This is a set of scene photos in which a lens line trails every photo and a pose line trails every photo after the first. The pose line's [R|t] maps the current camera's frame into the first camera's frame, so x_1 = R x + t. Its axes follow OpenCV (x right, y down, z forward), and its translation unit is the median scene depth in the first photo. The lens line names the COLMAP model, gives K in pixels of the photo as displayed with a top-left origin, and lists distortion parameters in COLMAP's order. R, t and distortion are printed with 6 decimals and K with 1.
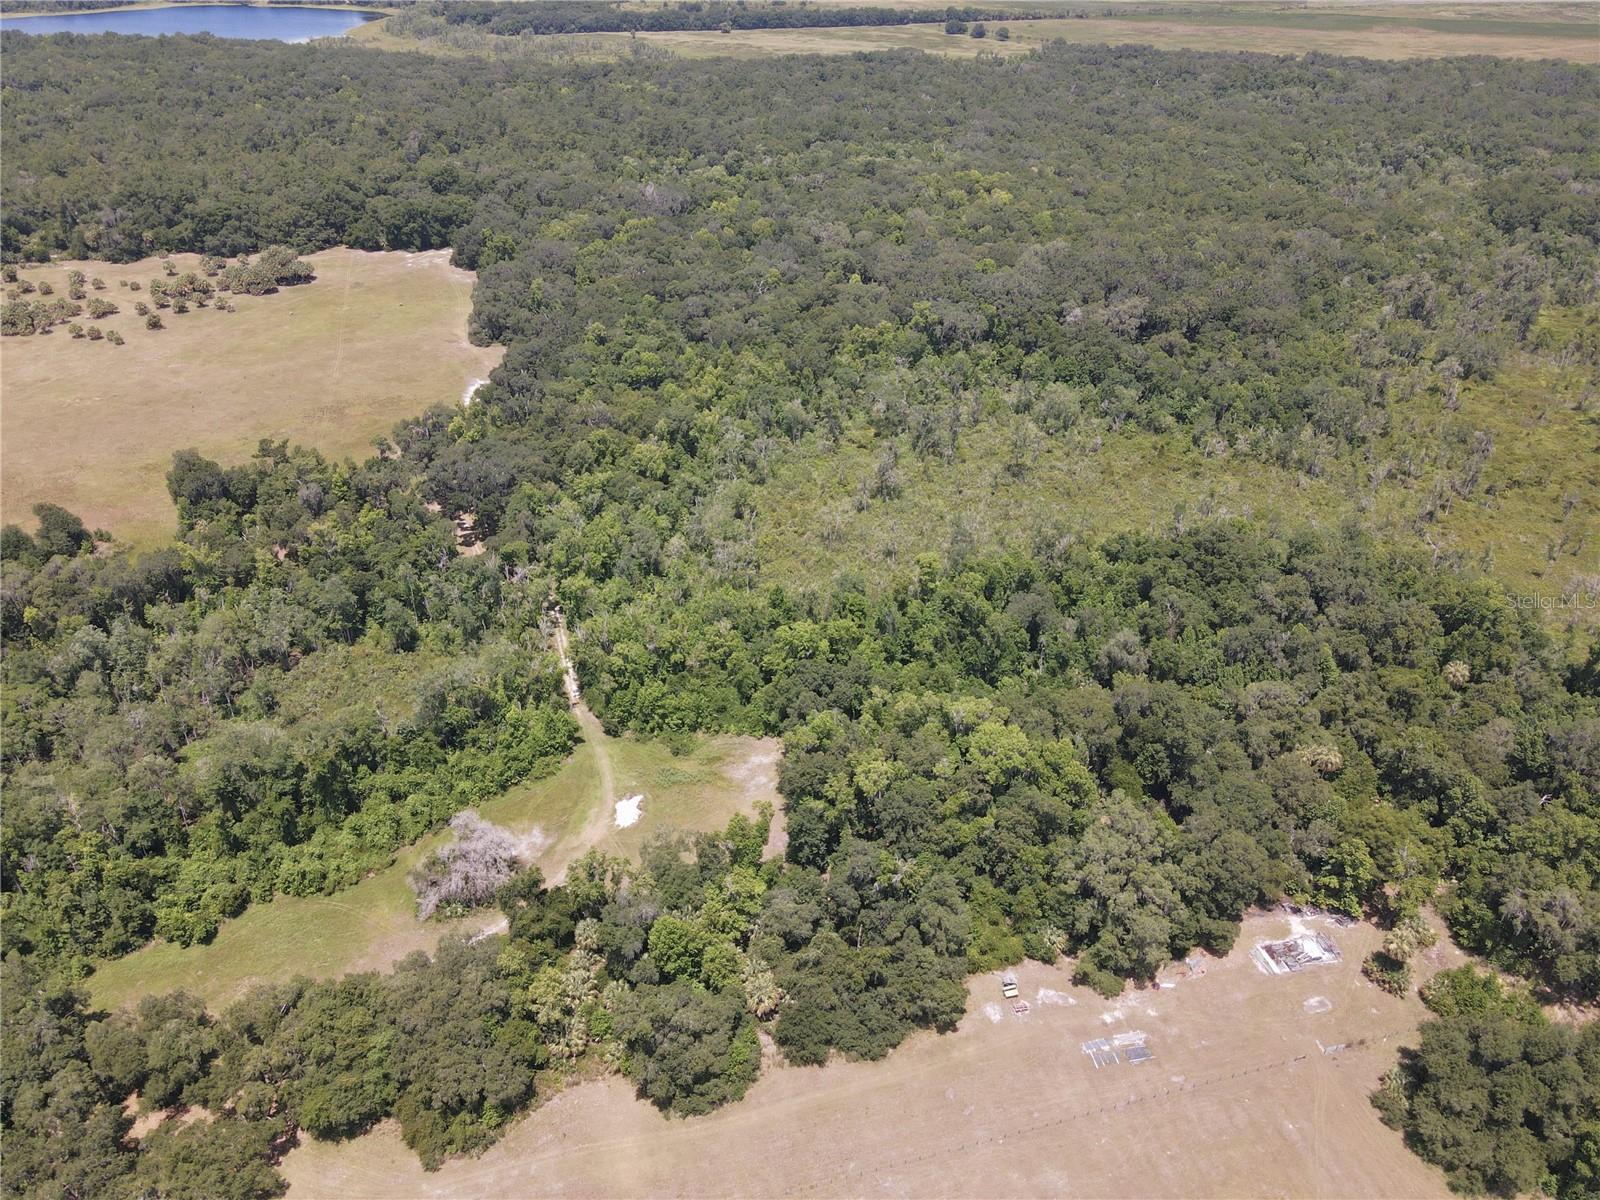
lens RADIAL K [[1175.6, 0, 787.7], [0, 1175.6, 596.5], [0, 0, 1]] dist [-0.007275, 0.049529]
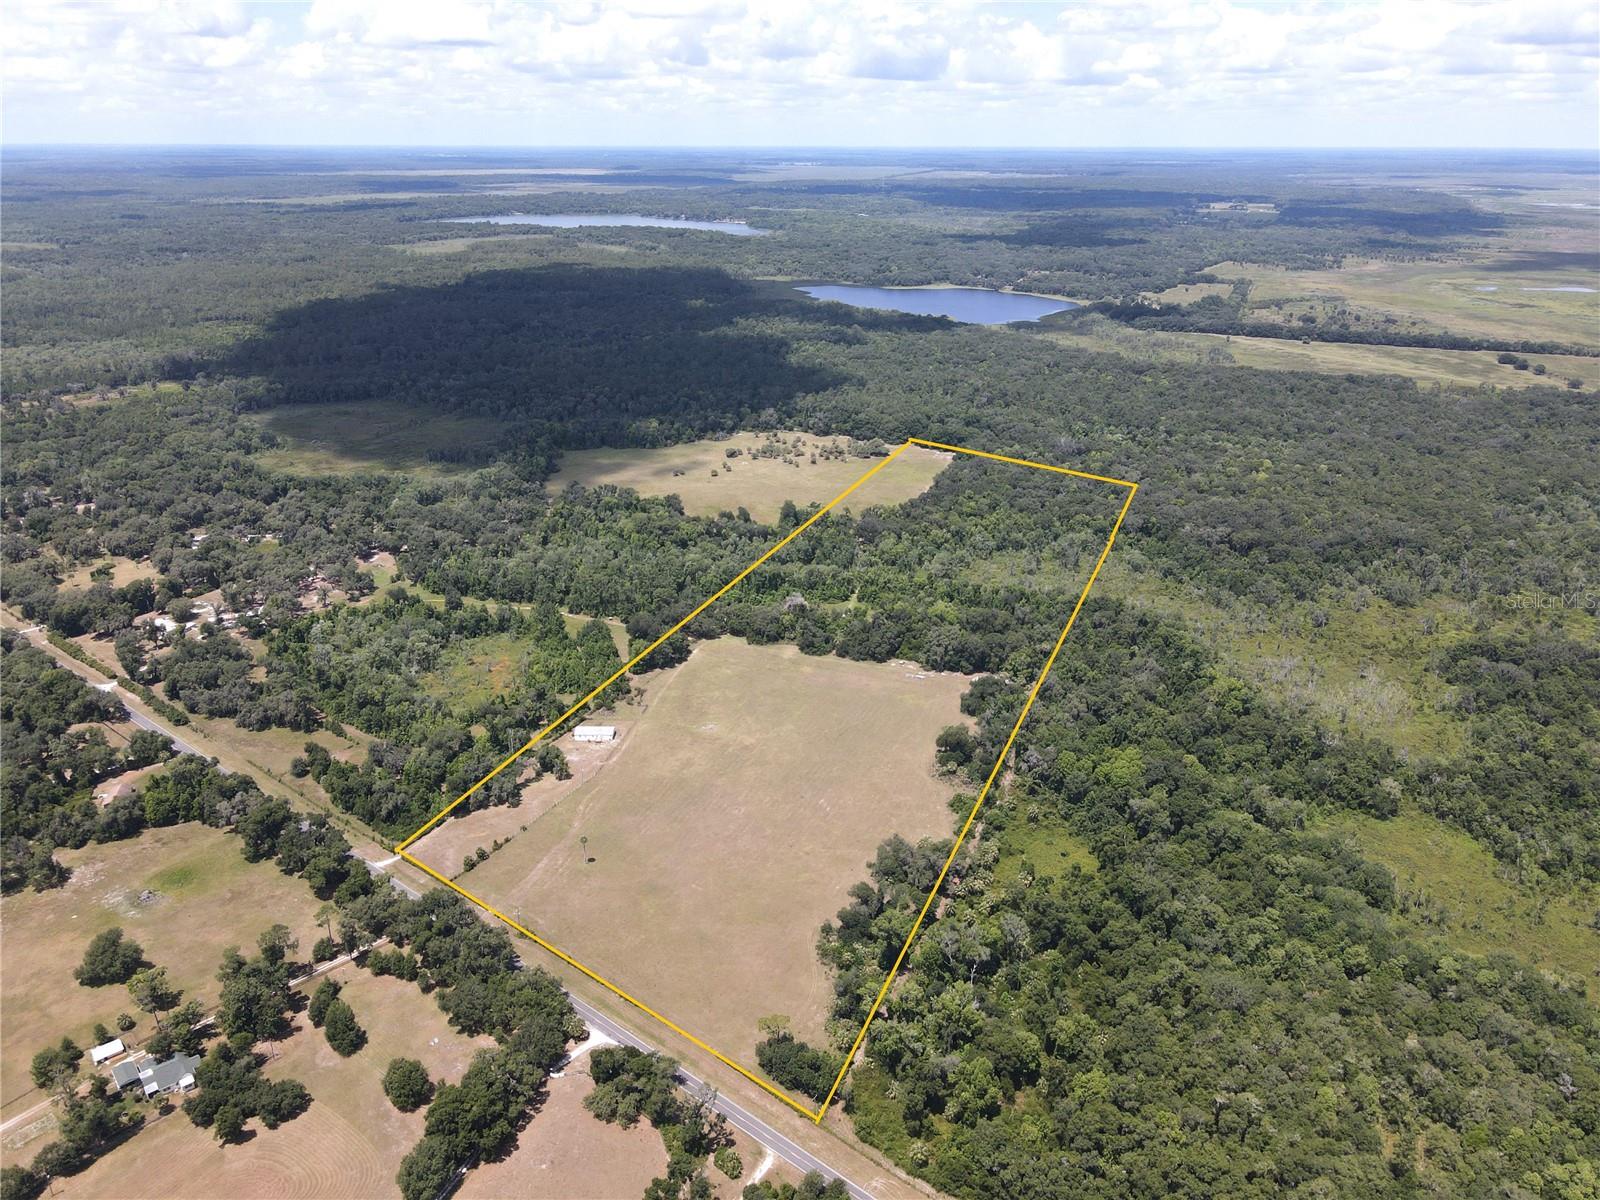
lens RADIAL K [[1175.6, 0, 787.7], [0, 1175.6, 596.5], [0, 0, 1]] dist [-0.007275, 0.049529]
pose [[0.807761, 0.221170, -0.546448, 1.300245], [-0.316069, 0.944943, -0.084757, 0.404179], [0.497617, 0.241178, 0.833193, -1.551287]]
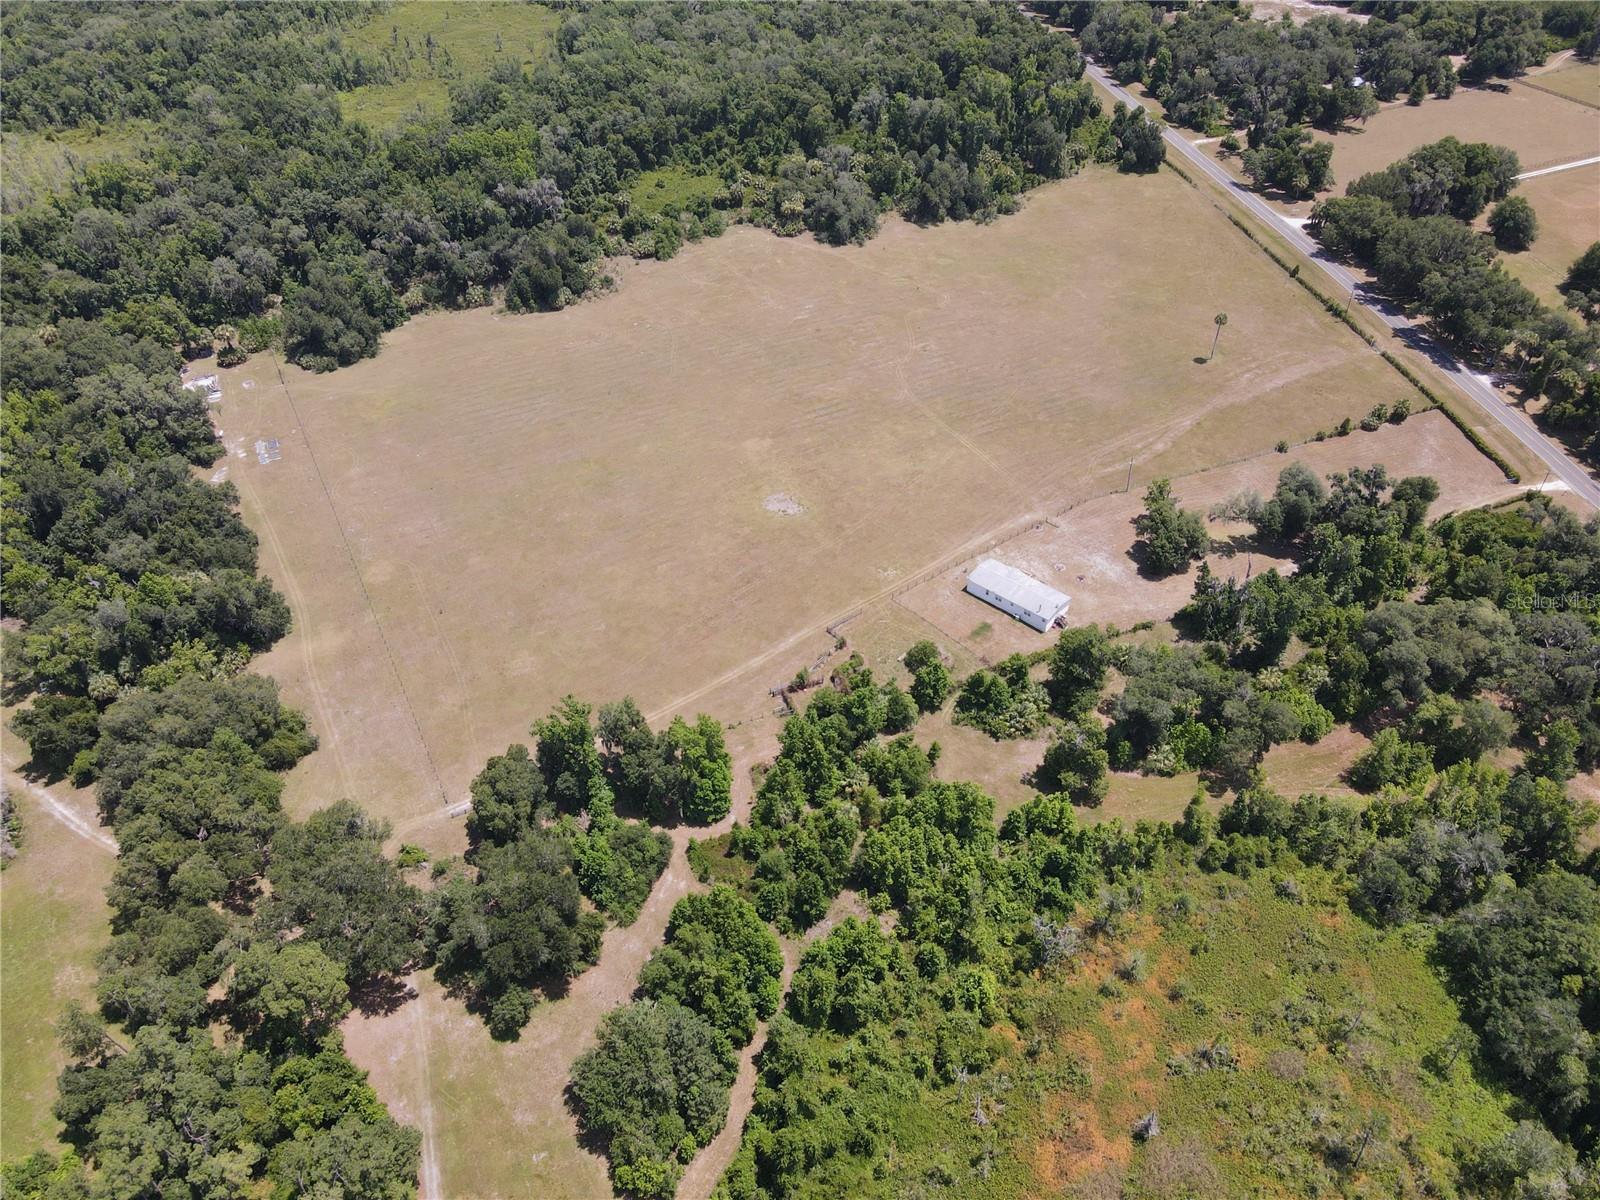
lens RADIAL K [[1175.6, 0, 787.7], [0, 1175.6, 596.5], [0, 0, 1]] dist [-0.007275, 0.049529]
pose [[-0.215672, -0.633027, 0.743480, -0.796665], [0.528936, 0.564282, 0.633887, -0.089399], [-0.820800, 0.529964, 0.213131, 0.145483]]
